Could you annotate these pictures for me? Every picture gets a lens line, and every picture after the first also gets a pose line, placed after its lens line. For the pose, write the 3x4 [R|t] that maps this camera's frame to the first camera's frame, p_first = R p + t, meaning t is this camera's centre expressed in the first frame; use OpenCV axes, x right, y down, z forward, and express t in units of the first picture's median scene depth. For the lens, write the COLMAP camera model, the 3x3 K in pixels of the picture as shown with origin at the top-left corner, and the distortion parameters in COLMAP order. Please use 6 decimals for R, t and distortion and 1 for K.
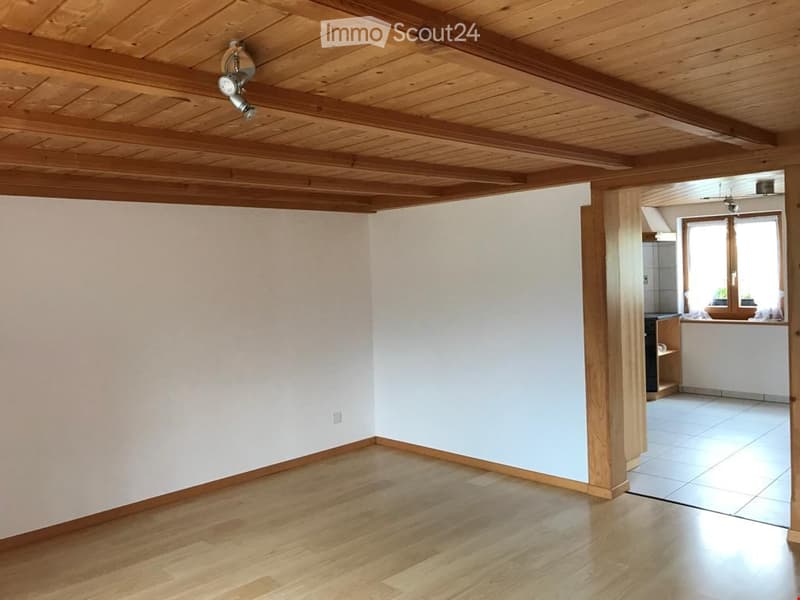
lens RADIAL K [[652.7, 0, 400.0], [0, 652.7, 300.0], [0, 0, 1]] dist [0.017779, 0.001302]
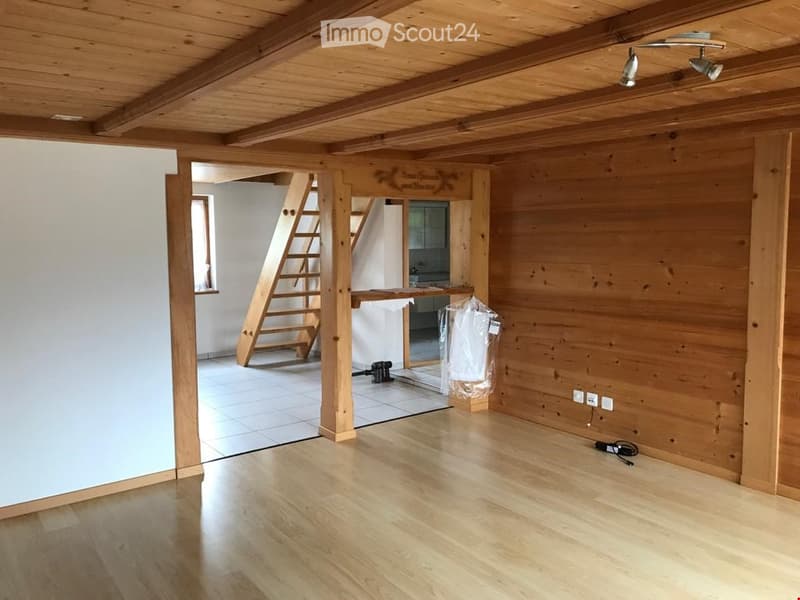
lens RADIAL K [[652.7, 0, 400.0], [0, 652.7, 300.0], [0, 0, 1]] dist [0.017779, 0.001302]
pose [[0.126715, -0.061260, 0.990046, -0.611053], [0.035461, 0.997733, 0.057197, -0.007027], [-0.991305, 0.027860, 0.128600, 0.560830]]
